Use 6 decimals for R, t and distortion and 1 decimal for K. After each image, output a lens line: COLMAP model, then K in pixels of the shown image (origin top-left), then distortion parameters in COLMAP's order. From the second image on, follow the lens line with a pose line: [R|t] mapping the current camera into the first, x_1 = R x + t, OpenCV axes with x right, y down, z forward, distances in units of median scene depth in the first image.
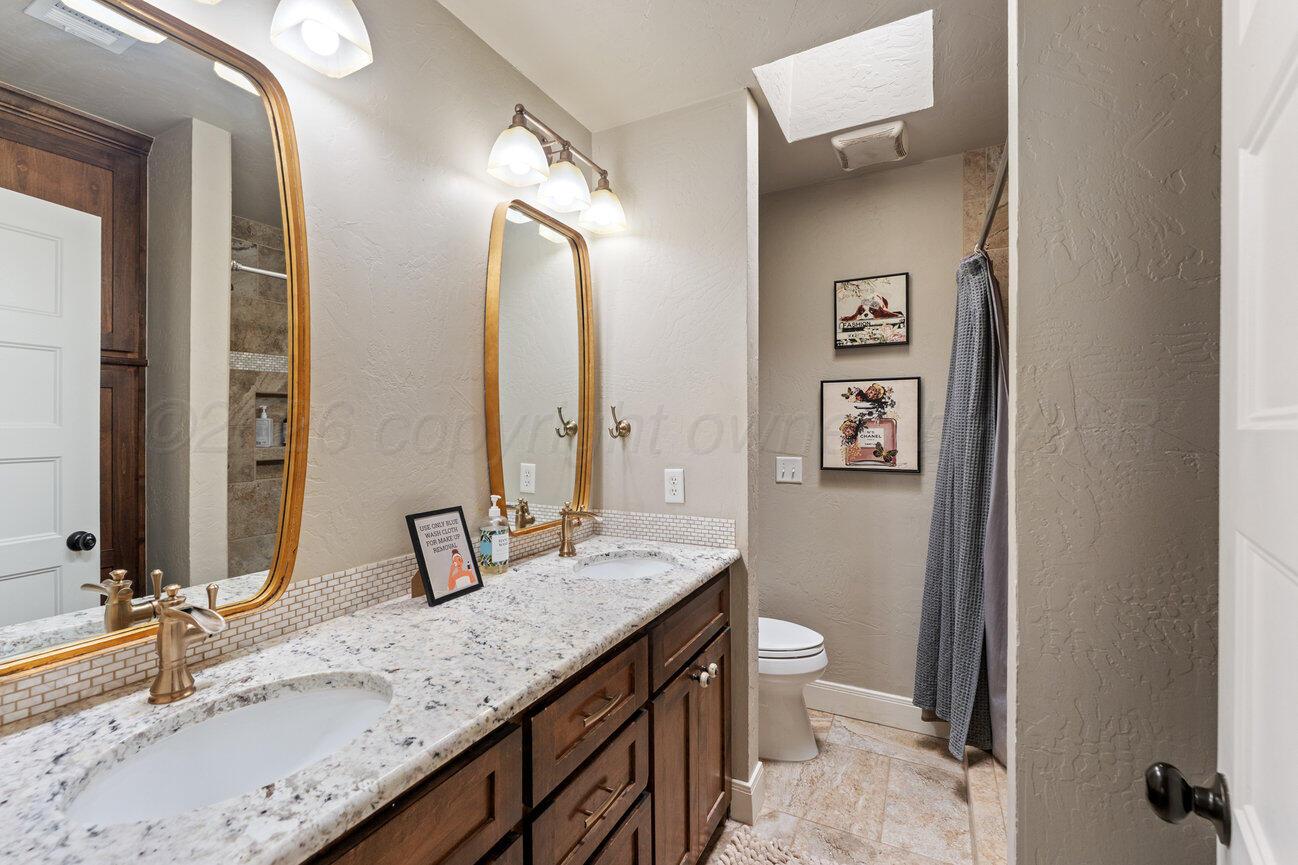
lens RADIAL K [[547.6, 0, 652.0], [0, 547.6, 430.4], [0, 0, 1]] dist [0.002215, -0.000607]
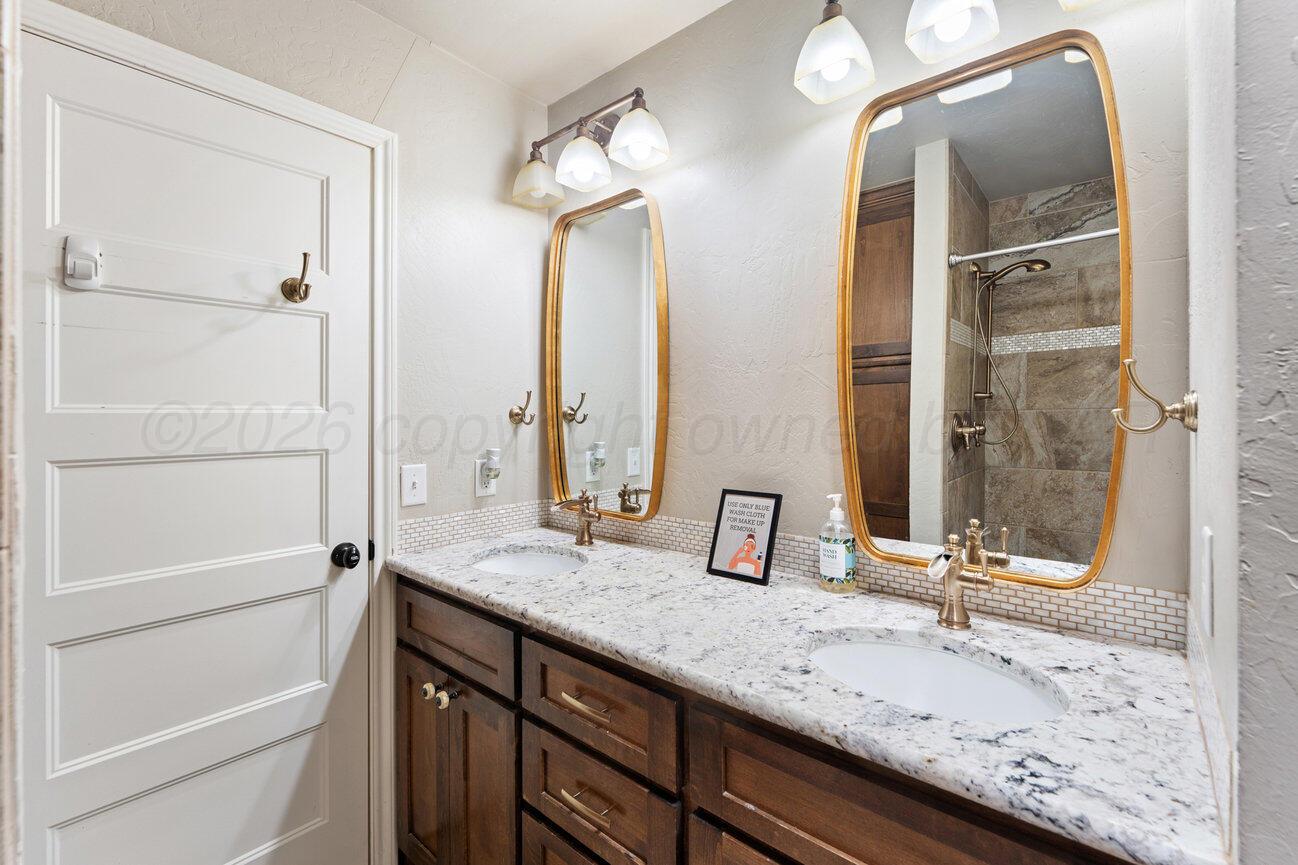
lens RADIAL K [[547.6, 0, 660.7], [0, 547.6, 418.6], [0, 0, 1]] dist [0.002215, -0.000607]
pose [[-0.217404, 0.013128, -0.975993, 0.683524], [-0.004007, 0.999889, 0.014342, -0.004948], [0.976074, 0.007029, -0.217327, 1.131392]]
